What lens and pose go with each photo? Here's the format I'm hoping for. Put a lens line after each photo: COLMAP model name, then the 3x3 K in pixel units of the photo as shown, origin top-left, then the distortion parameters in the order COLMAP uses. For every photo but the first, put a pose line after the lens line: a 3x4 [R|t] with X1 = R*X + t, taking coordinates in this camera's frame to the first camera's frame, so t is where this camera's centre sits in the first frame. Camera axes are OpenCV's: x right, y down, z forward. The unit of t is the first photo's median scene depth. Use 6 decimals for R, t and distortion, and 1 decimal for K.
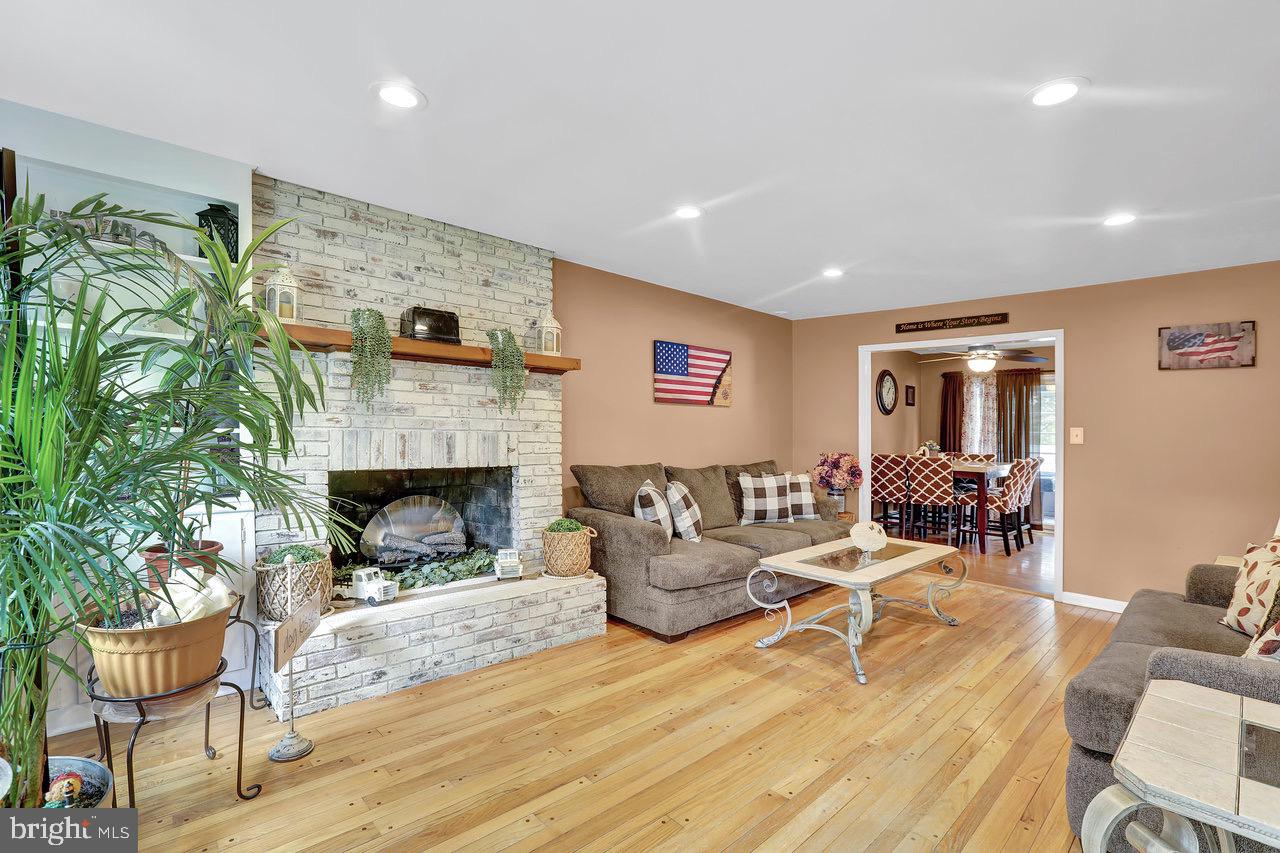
lens RADIAL K [[588.8, 0, 638.4], [0, 588.8, 433.1], [0, 0, 1]] dist [-0.033975, 0.002820]
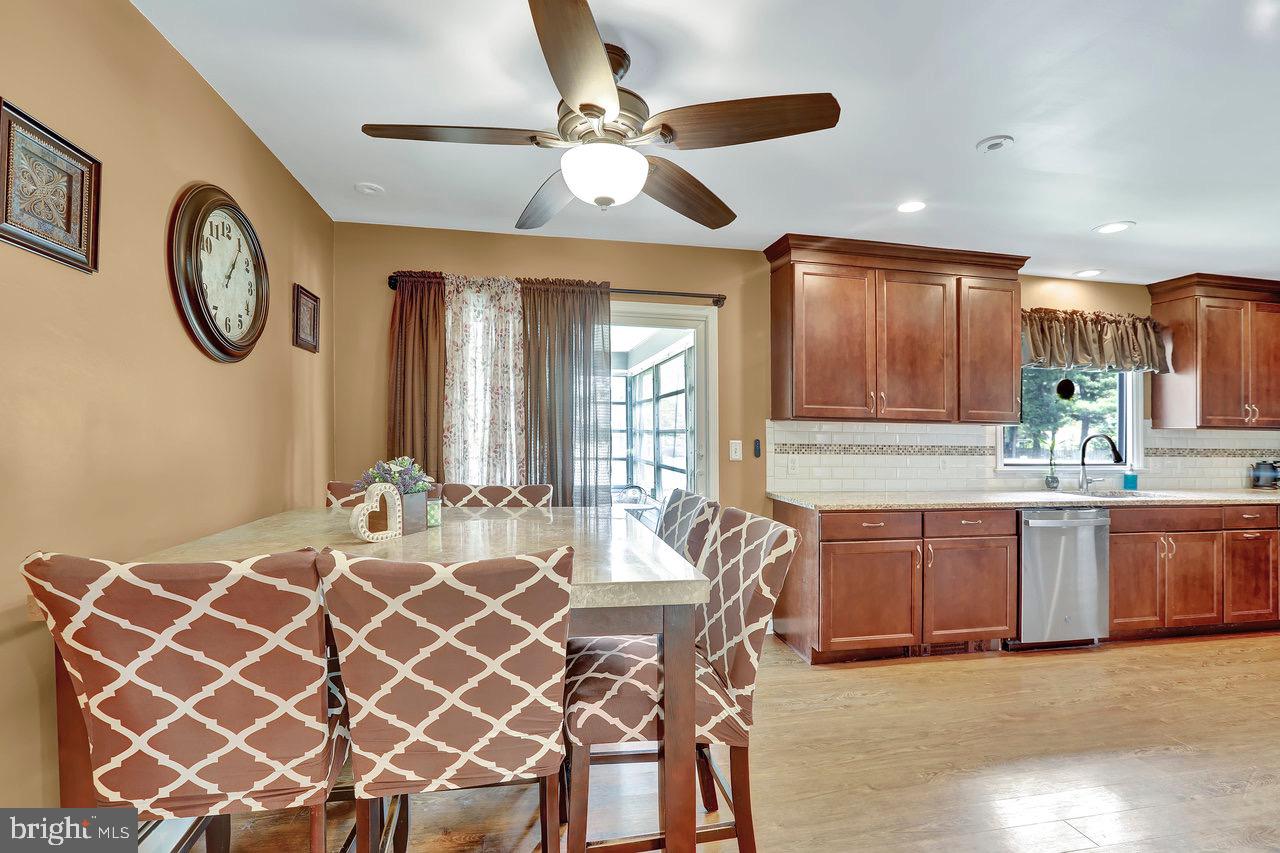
lens RADIAL K [[588.8, 0, 636.5], [0, 588.8, 432.6], [0, 0, 1]] dist [-0.033975, 0.002820]
pose [[0.550677, -0.009322, 0.834667, 0.362873], [0.008110, 0.999950, 0.005818, 0.001473], [-0.834679, 0.003565, 0.550725, 0.822619]]
